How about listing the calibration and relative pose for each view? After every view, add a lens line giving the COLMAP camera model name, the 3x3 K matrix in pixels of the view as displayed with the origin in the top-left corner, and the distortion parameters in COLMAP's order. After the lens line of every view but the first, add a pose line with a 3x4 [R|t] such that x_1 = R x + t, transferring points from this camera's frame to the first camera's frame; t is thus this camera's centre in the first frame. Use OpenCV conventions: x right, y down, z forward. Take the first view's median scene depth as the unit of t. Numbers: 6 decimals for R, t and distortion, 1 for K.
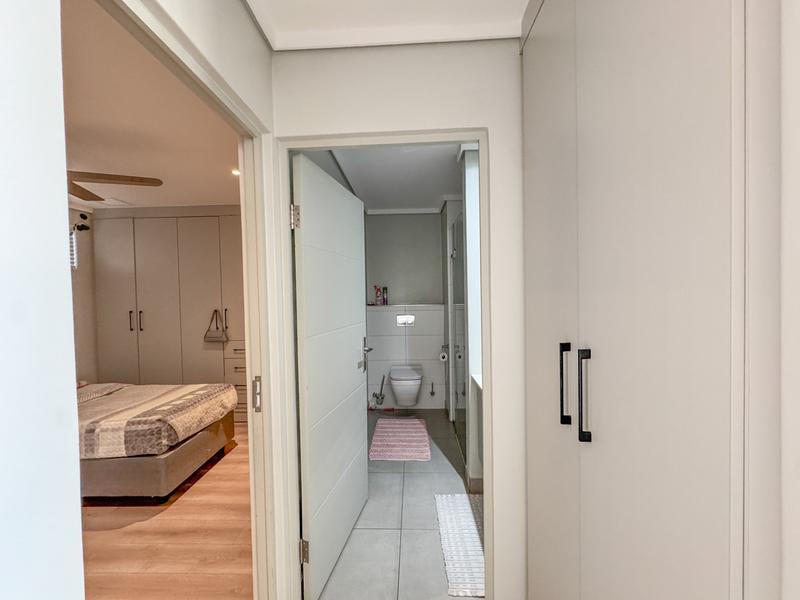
lens RADIAL K [[318.2, 0, 400.0], [0, 318.2, 299.5], [0, 0, 1]] dist [-0.001618, -0.000026]
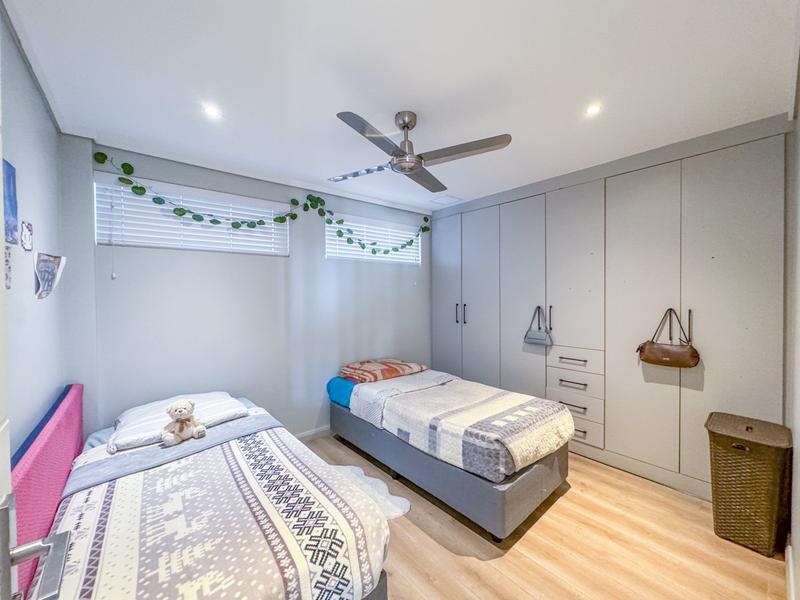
lens RADIAL K [[318.2, 0, 400.0], [0, 318.2, 299.5], [0, 0, 1]] dist [-0.001618, -0.000026]
pose [[0.670838, 0.029719, -0.741008, -0.213954], [-0.023556, 0.999546, 0.018763, 0.007696], [0.741230, 0.004869, 0.671234, 0.174141]]
